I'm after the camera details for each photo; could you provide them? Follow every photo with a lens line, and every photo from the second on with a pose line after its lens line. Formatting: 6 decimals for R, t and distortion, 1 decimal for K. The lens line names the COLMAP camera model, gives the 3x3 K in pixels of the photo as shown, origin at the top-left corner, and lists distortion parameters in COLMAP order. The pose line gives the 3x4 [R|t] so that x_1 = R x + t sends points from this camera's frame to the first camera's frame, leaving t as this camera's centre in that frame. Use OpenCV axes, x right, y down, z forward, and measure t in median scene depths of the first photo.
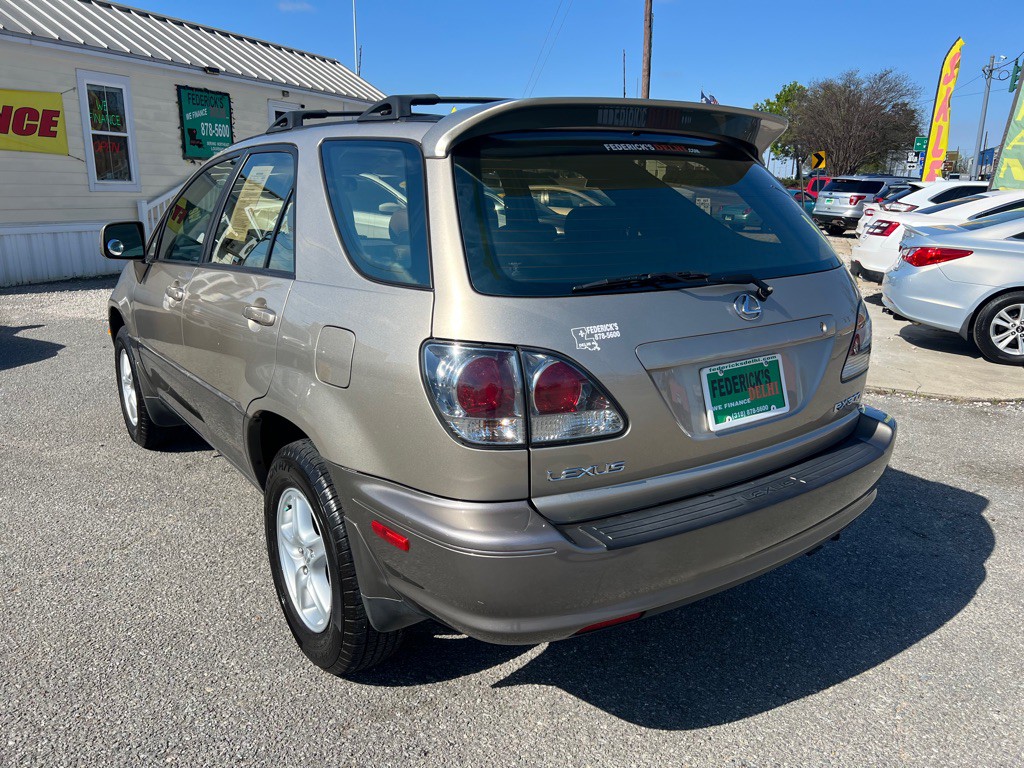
lens RADIAL K [[771.7, 0, 509.2], [0, 771.7, 391.1], [0, 0, 1]] dist [0.051772, -0.055695]
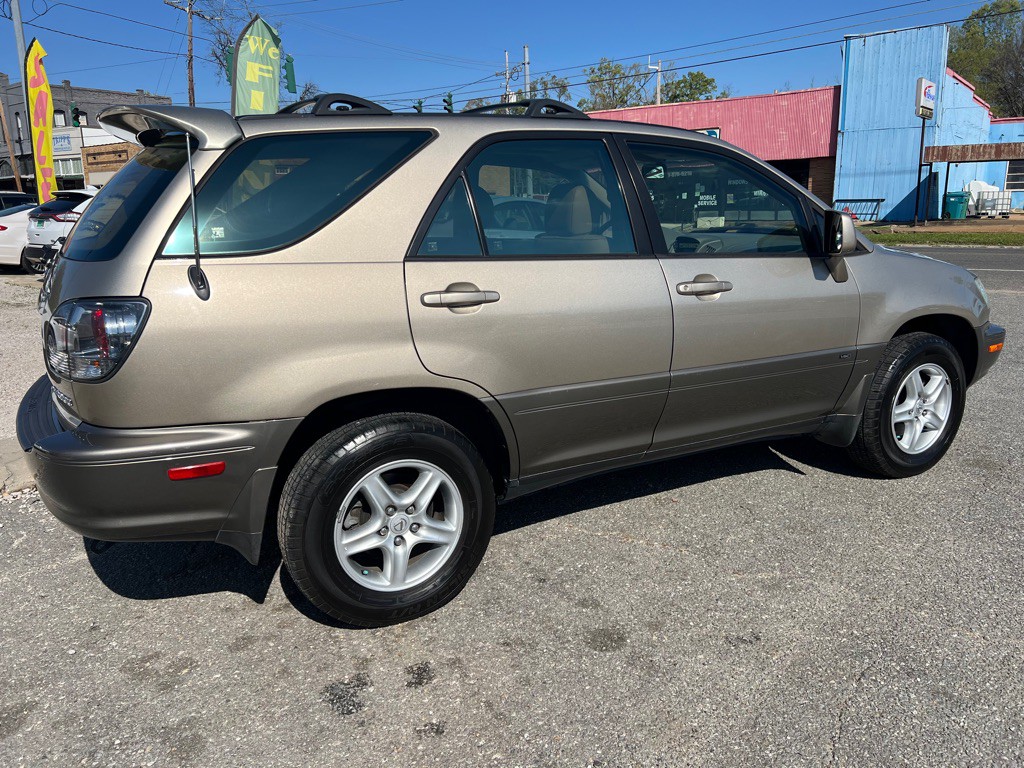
lens RADIAL K [[771.7, 0, 511.6], [0, 771.7, 380.6], [0, 0, 1]] dist [0.051772, -0.055695]
pose [[0.255616, -0.235435, 0.937673, -0.268762], [0.264644, 0.949889, 0.166359, -0.065380], [-0.929852, 0.205626, 0.305113, 0.263758]]
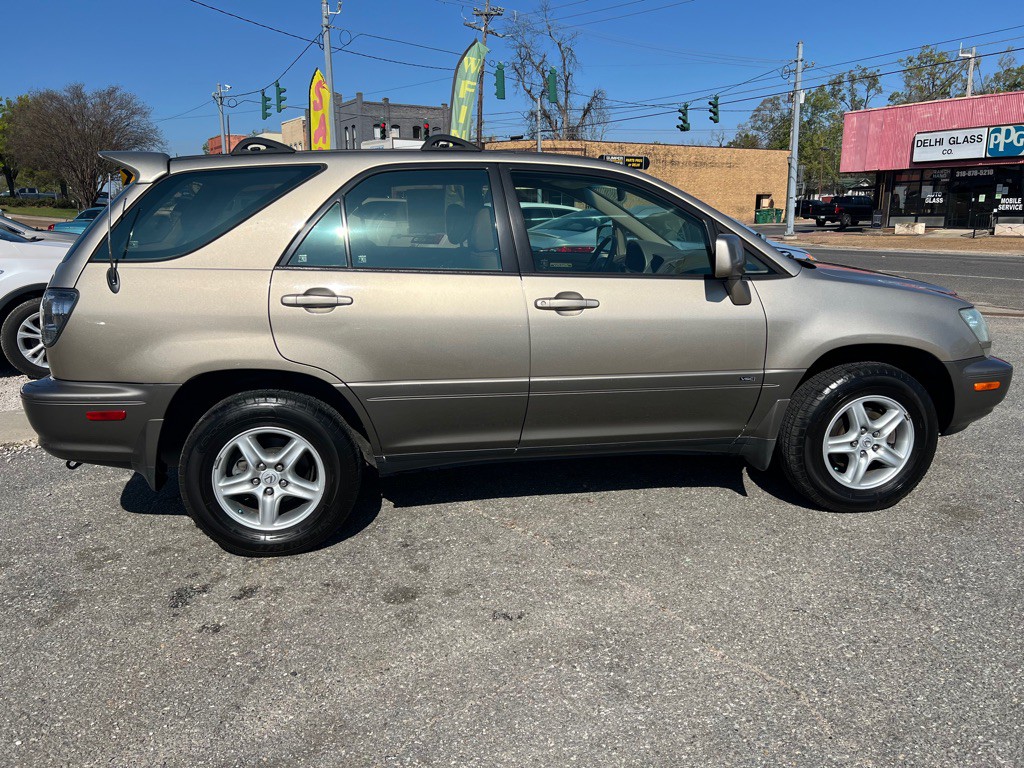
lens RADIAL K [[771.7, 0, 519.1], [0, 771.7, 384.9], [0, 0, 1]] dist [0.051772, -0.055695]
pose [[0.573653, -0.201356, 0.793964, -0.248968], [0.224567, 0.970835, 0.083959, -0.041371], [-0.787713, 0.130135, 0.602140, 0.158688]]
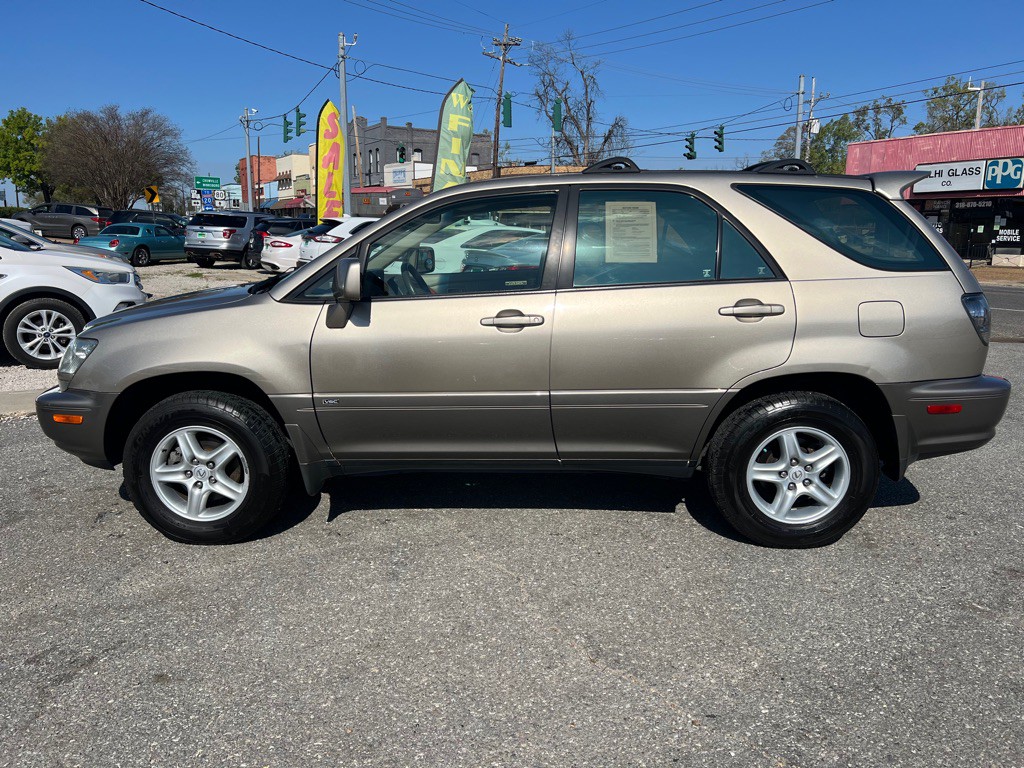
lens RADIAL K [[771.7, 0, 510.4], [0, 771.7, 377.1], [0, 0, 1]] dist [0.051772, -0.055695]
pose [[0.606786, -0.156657, 0.779275, -0.243544], [0.202472, 0.978509, 0.039053, -0.032059], [-0.768645, 0.134084, 0.625464, 0.125512]]
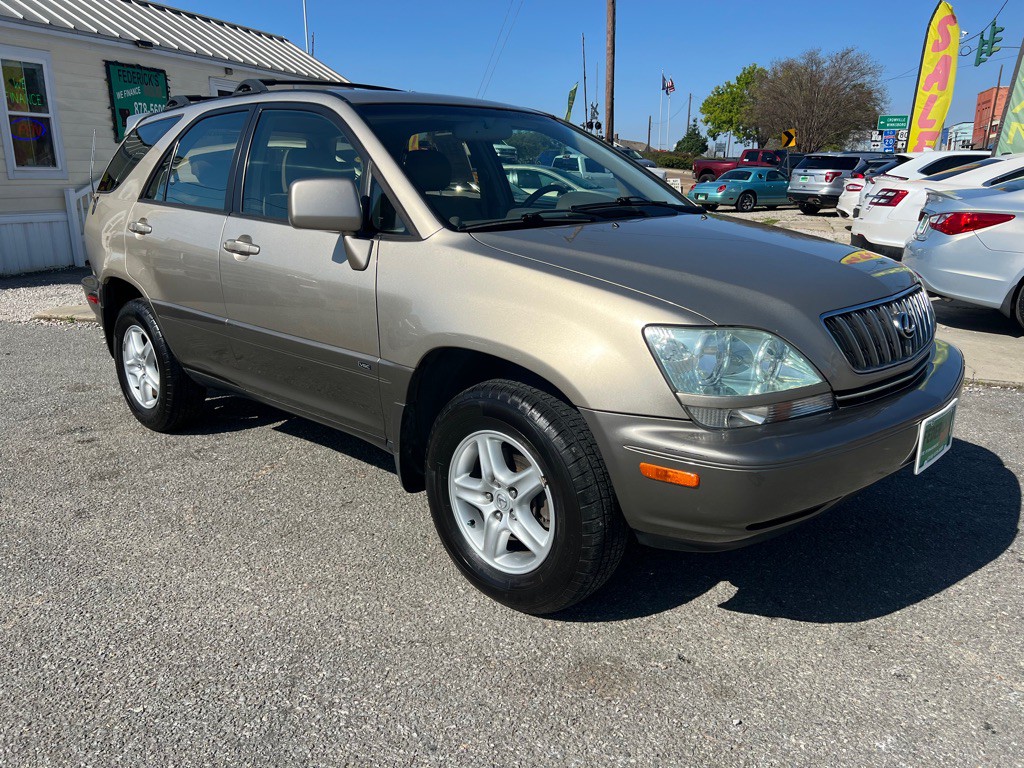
lens RADIAL K [[771.7, 0, 507.7], [0, 771.7, 391.2], [0, 0, 1]] dist [0.051772, -0.055695]
pose [[0.998674, -0.032170, 0.040198, -0.007455], [0.031707, 0.999424, 0.012119, -0.004656], [-0.040565, -0.010829, 0.999118, 0.065232]]
